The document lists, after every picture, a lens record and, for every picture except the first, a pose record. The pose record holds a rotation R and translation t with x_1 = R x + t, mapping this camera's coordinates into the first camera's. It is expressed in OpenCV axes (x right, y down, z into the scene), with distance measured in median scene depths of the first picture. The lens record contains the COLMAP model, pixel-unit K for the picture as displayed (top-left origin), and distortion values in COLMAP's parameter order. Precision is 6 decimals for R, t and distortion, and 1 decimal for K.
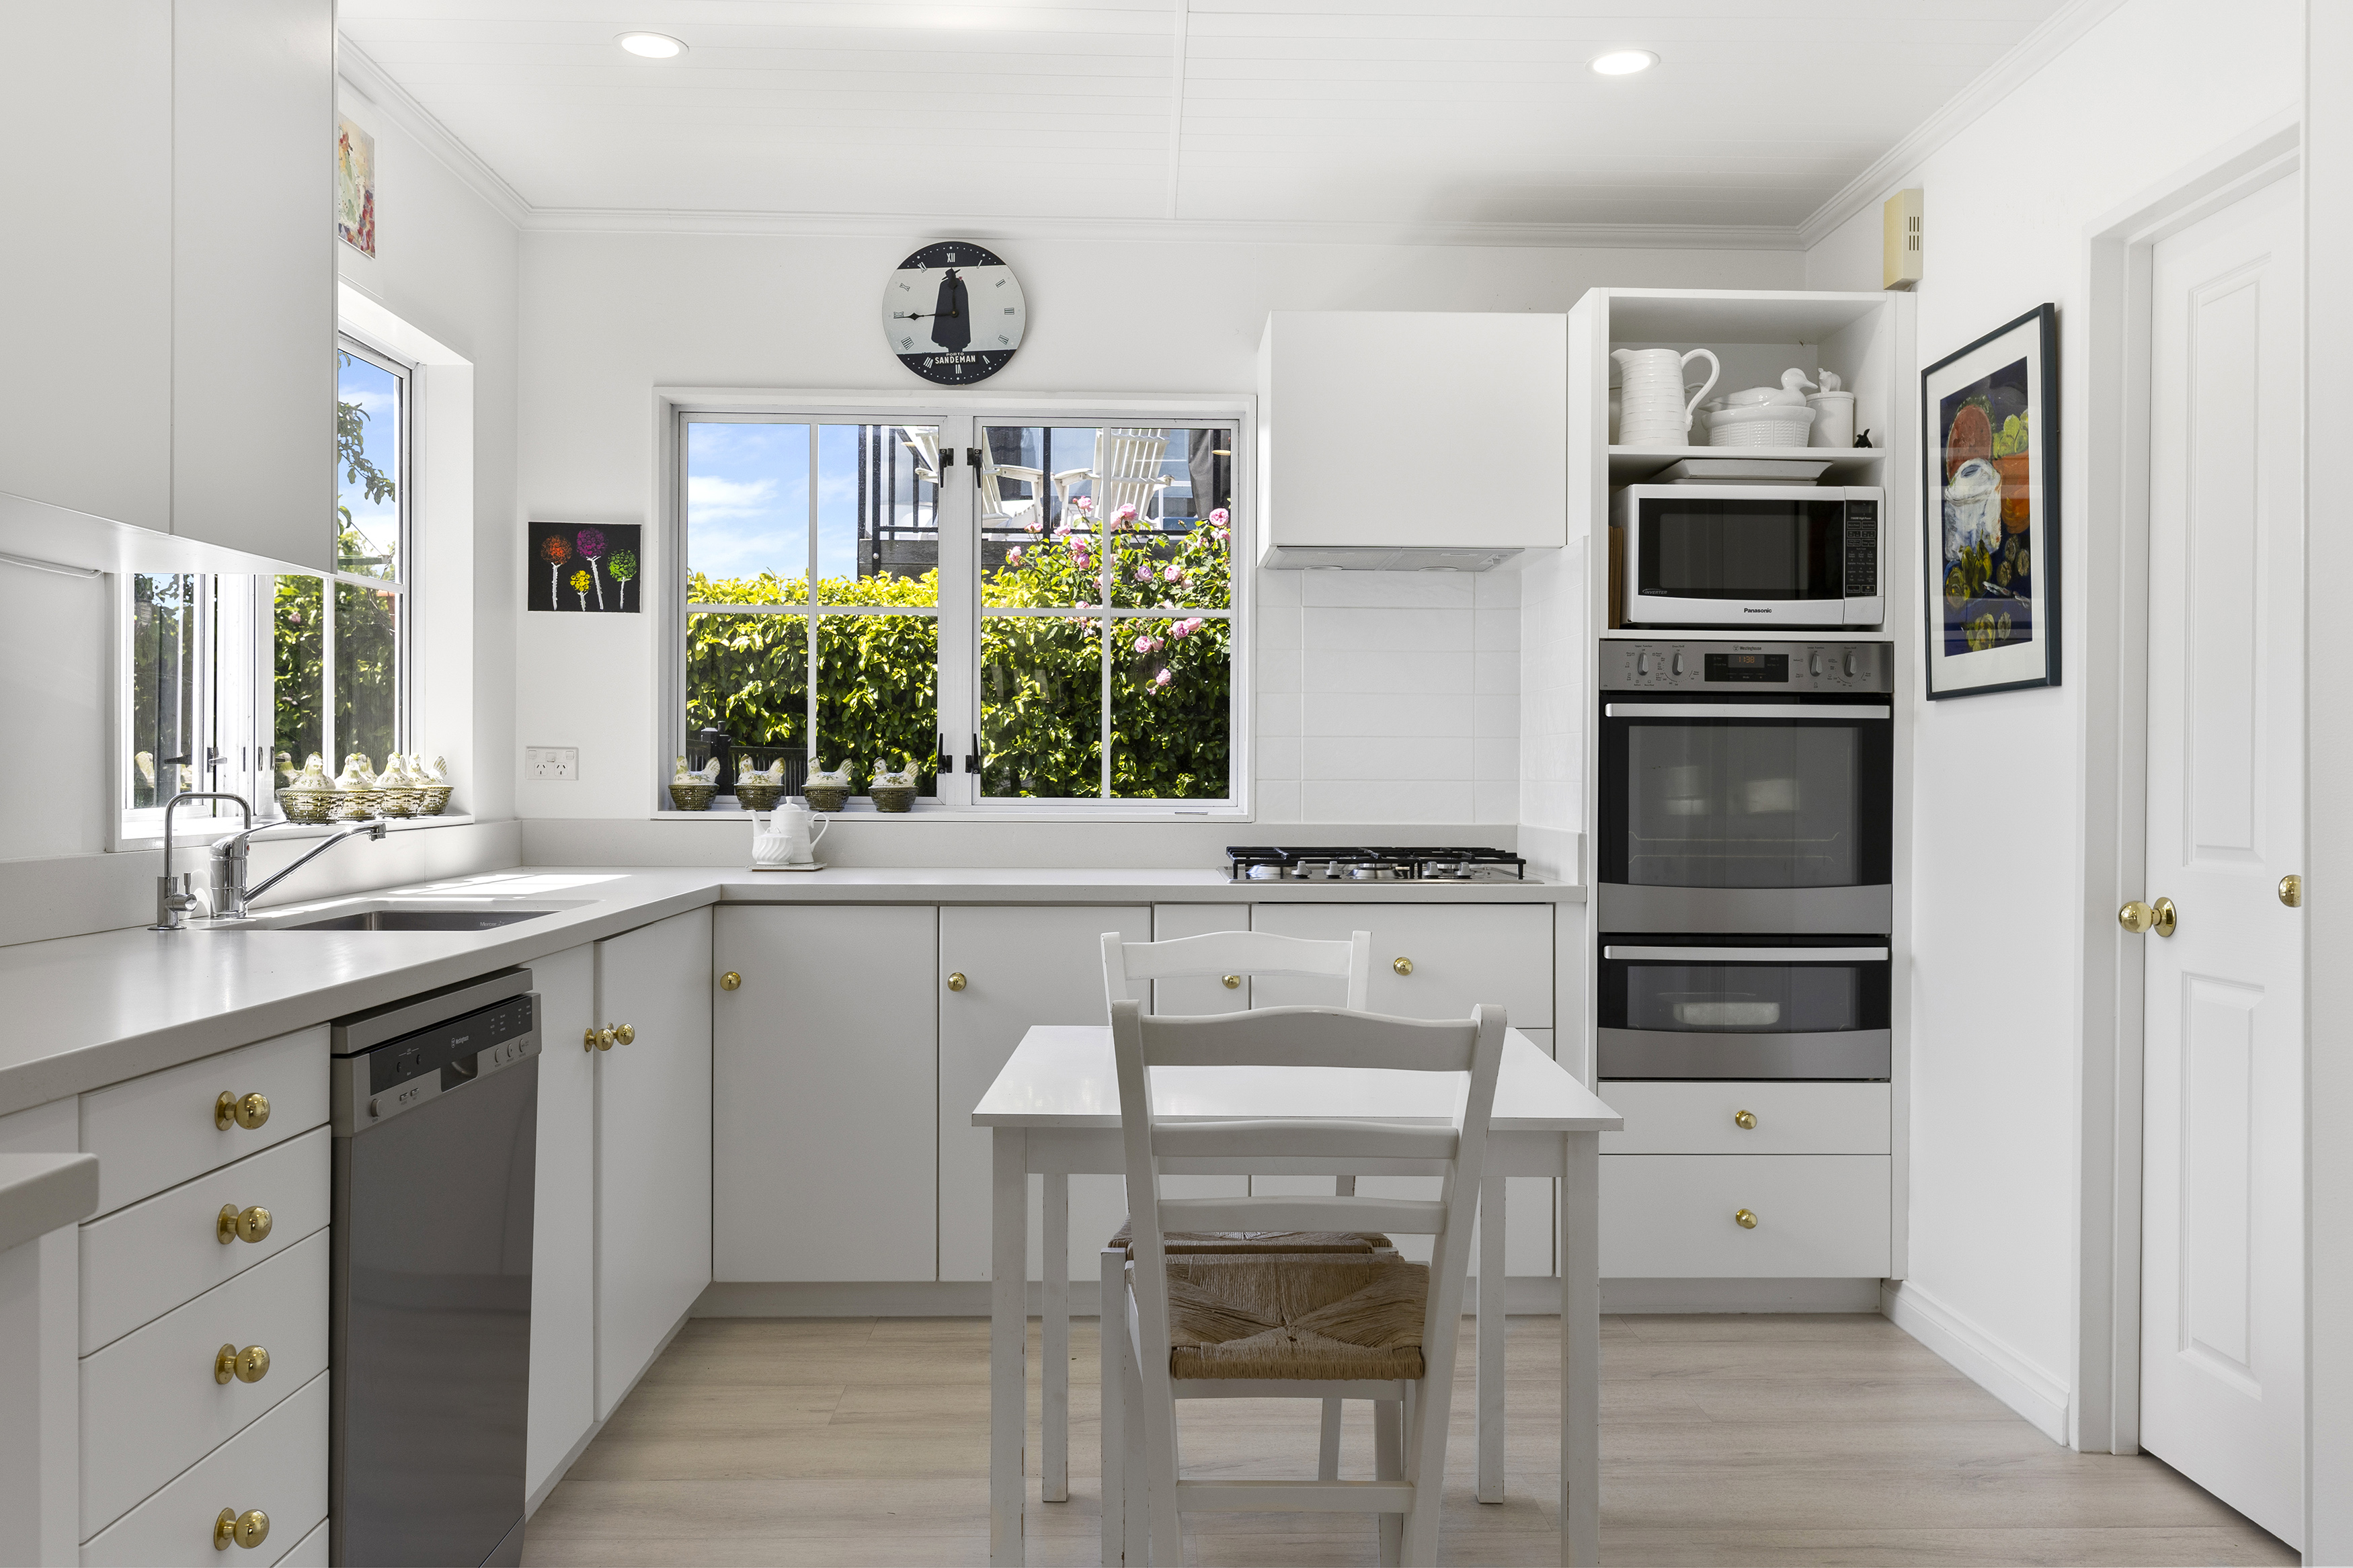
lens RADIAL K [[1861.4, 0, 1183.3], [0, 1861.4, 774.0], [0, 0, 1]] dist [0.000796, -0.001103]
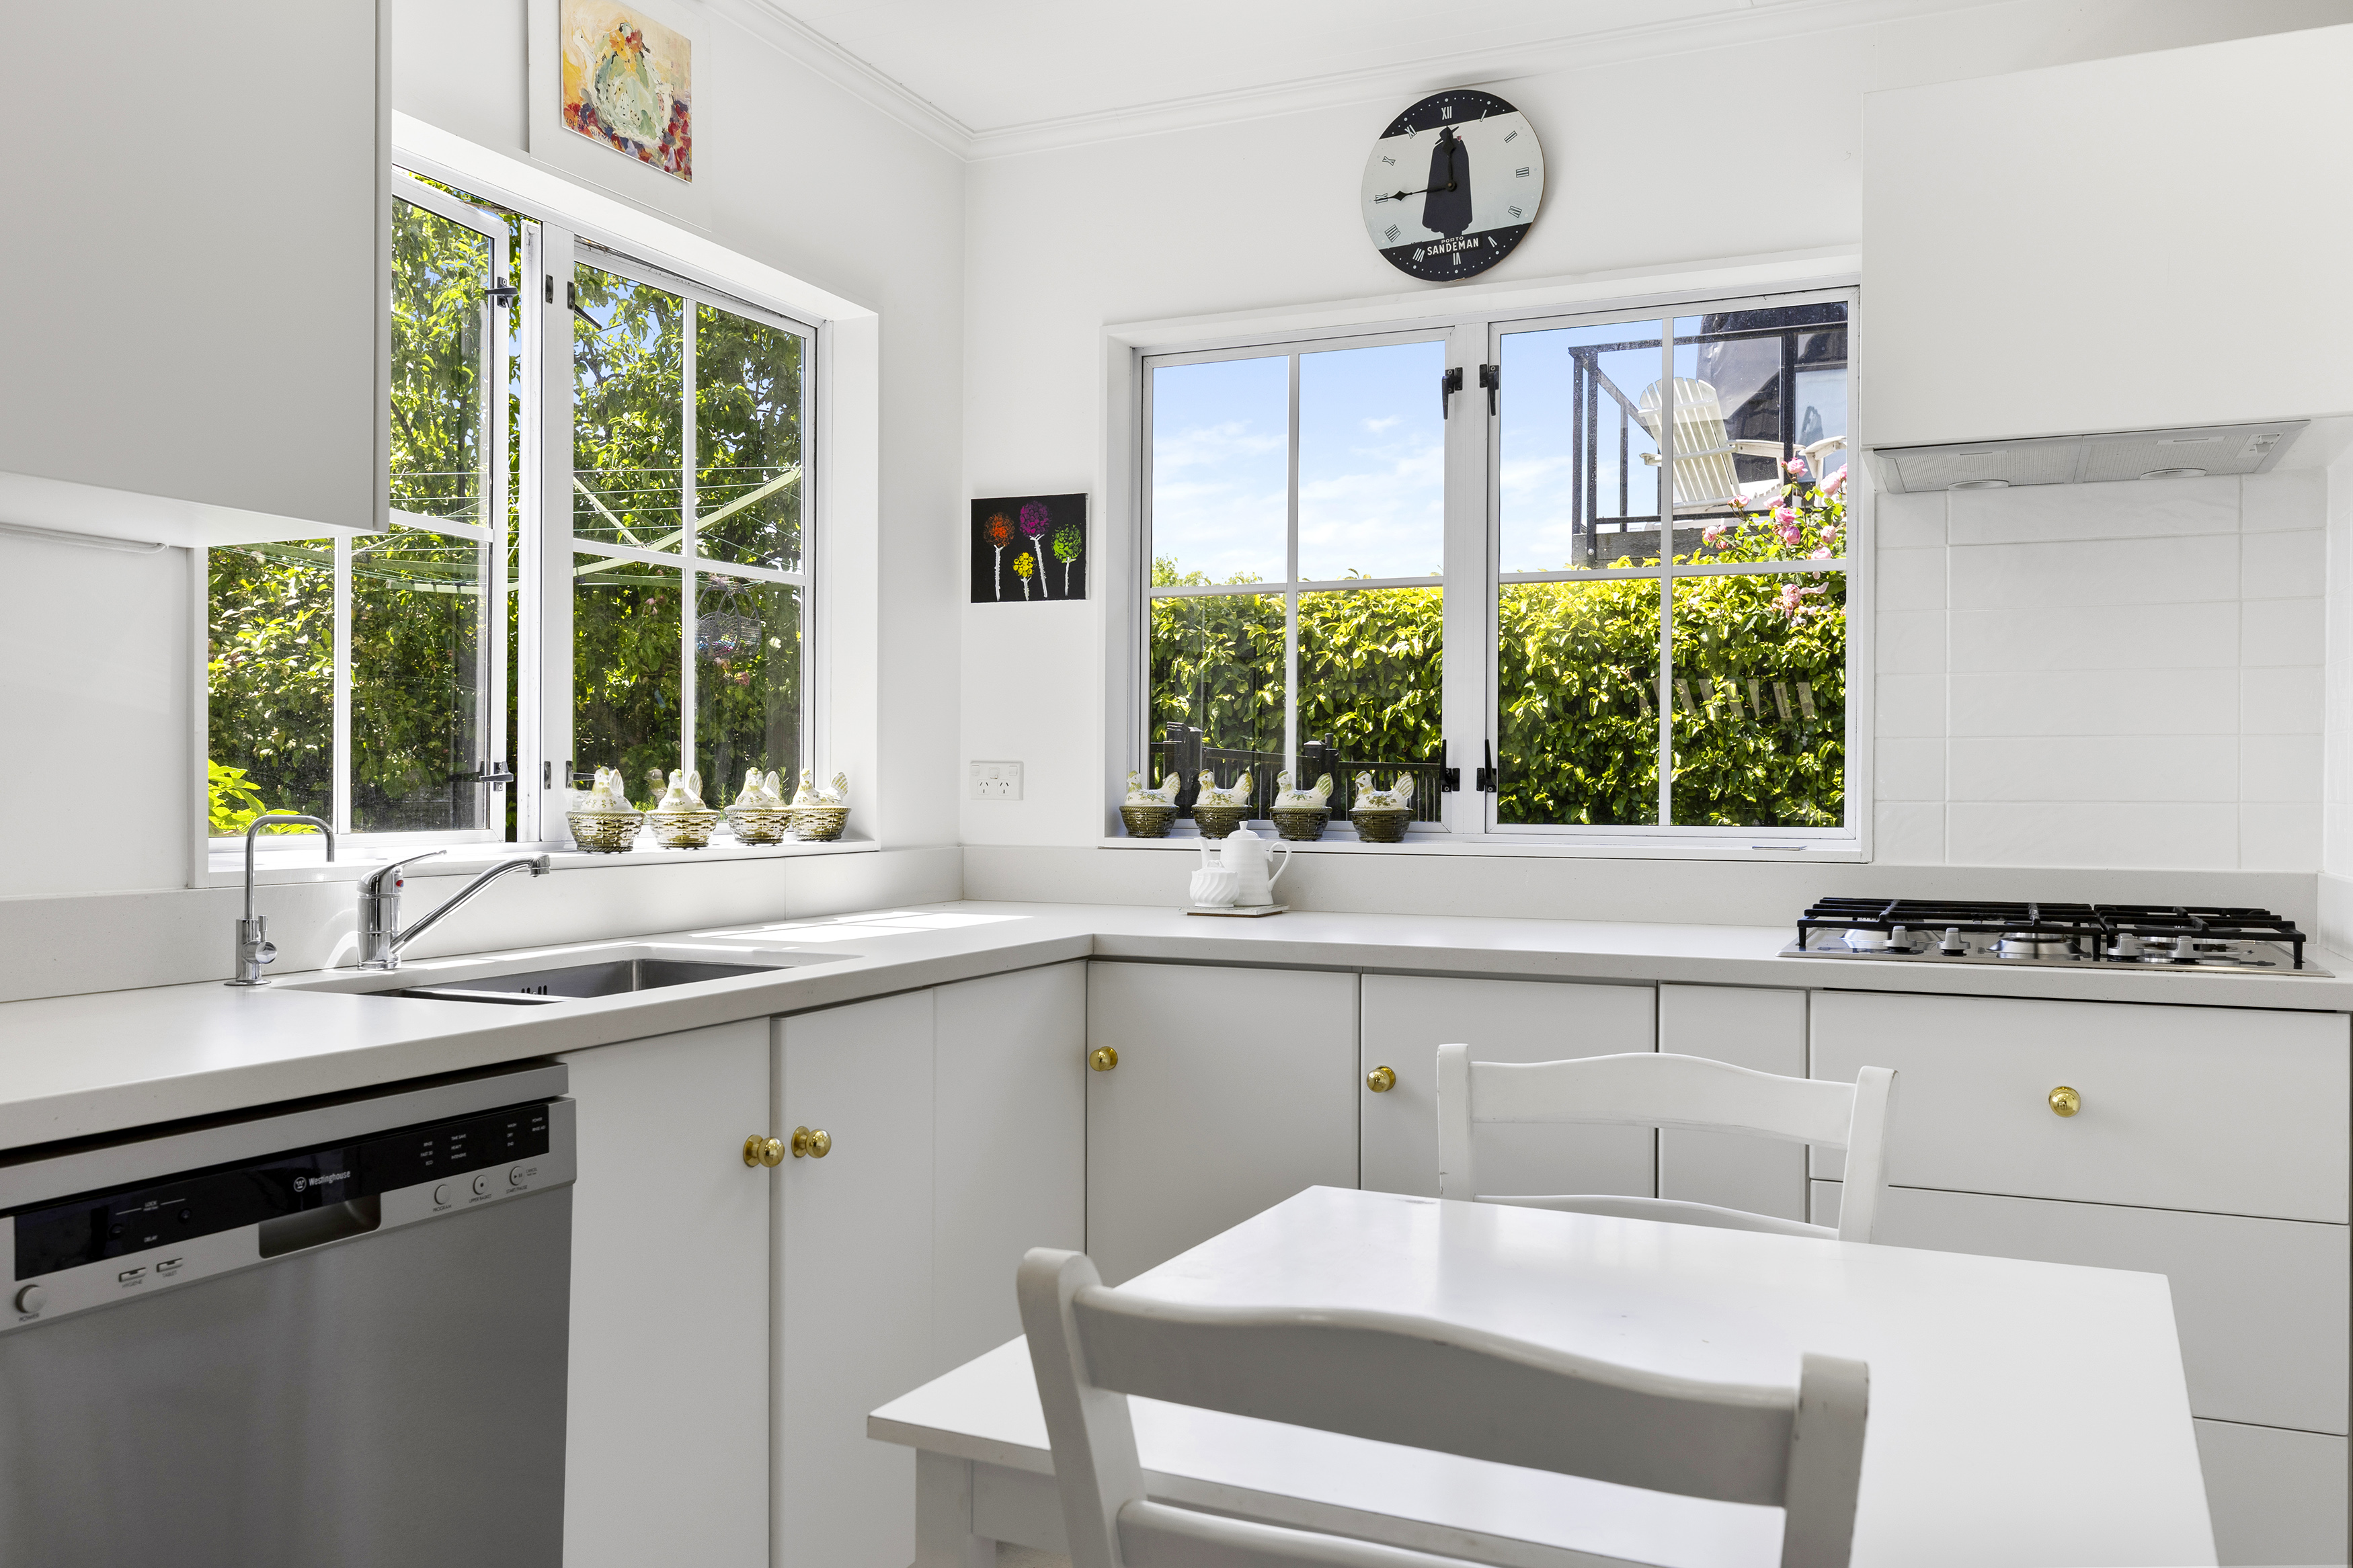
lens RADIAL K [[1861.4, 0, 1155.7], [0, 1861.4, 794.4], [0, 0, 1]] dist [0.000796, -0.001103]
pose [[0.901800, 0.000169, -0.432153, 0.097512], [0.000128, 1.000000, 0.000659, 0.000149], [0.432153, -0.000650, 0.901800, 0.266470]]
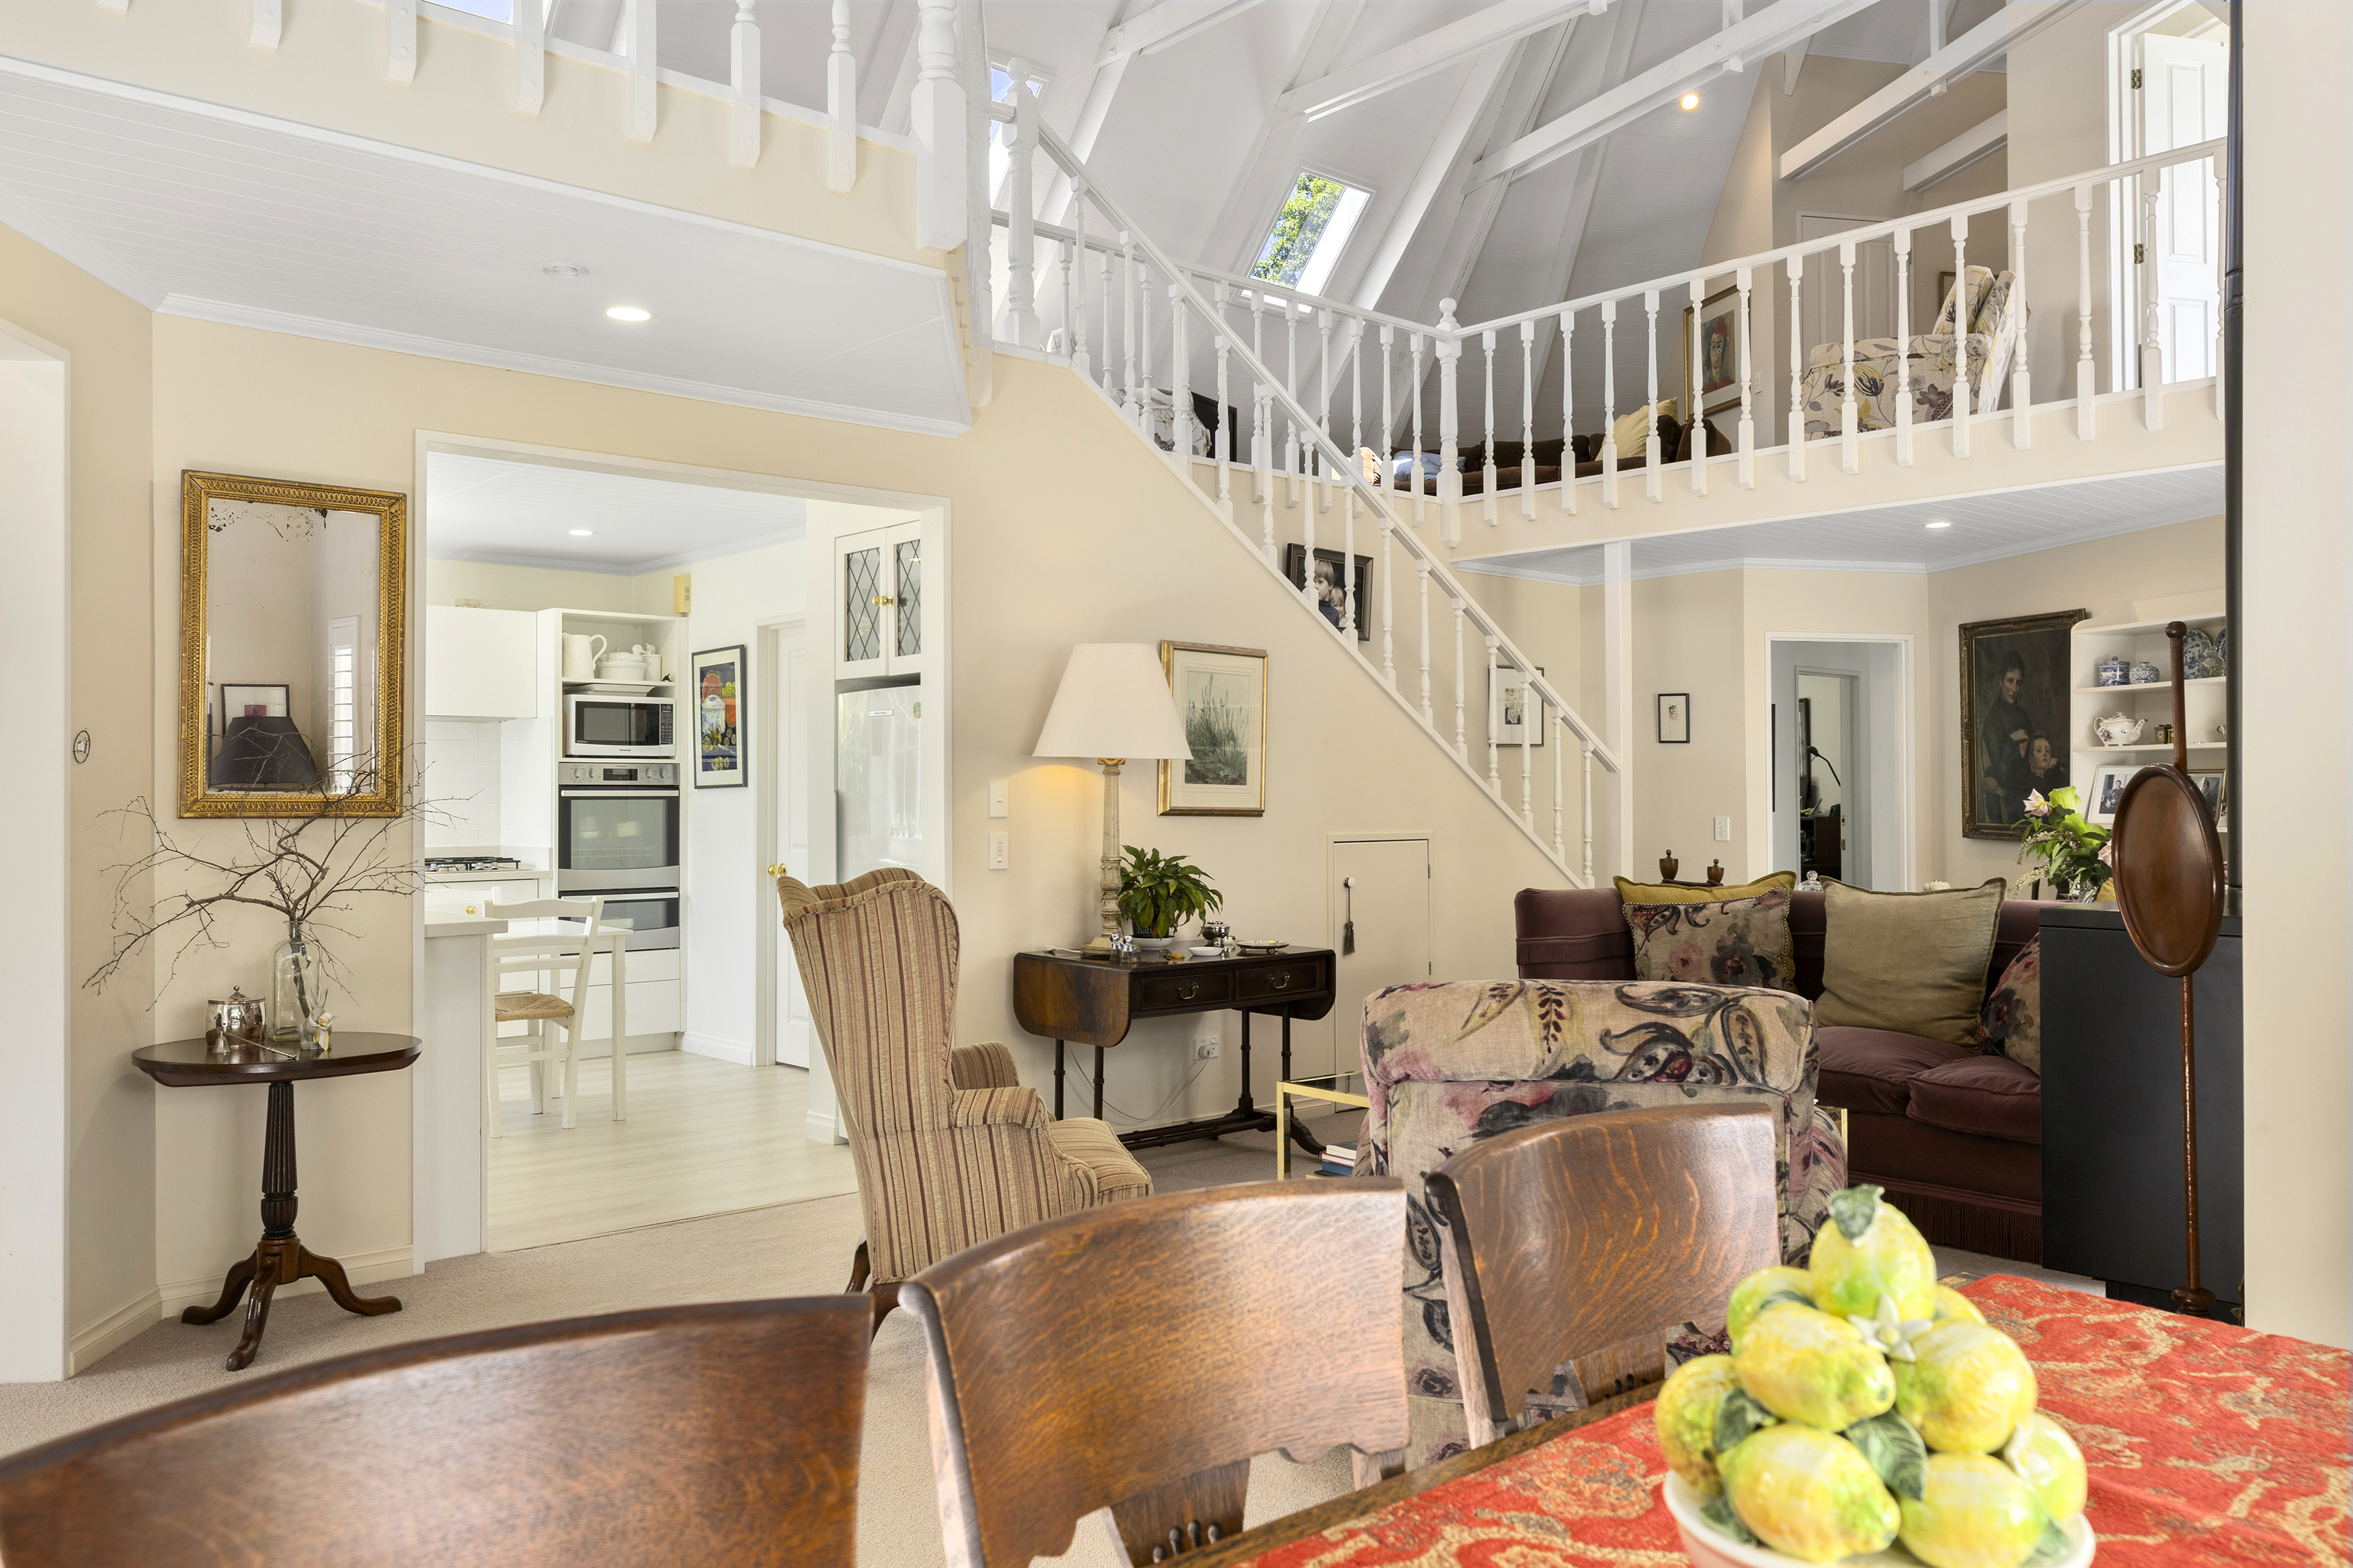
lens RADIAL K [[1727.8, 0, 1179.3], [0, 1727.8, 777.3], [0, 0, 1]] dist [-0.002617, 0.005037]
pose [[0.763602, -0.001077, 0.645686, -0.496696], [0.009548, 0.999908, -0.009623, -0.023130], [-0.645616, 0.013513, 0.763542, -0.978925]]
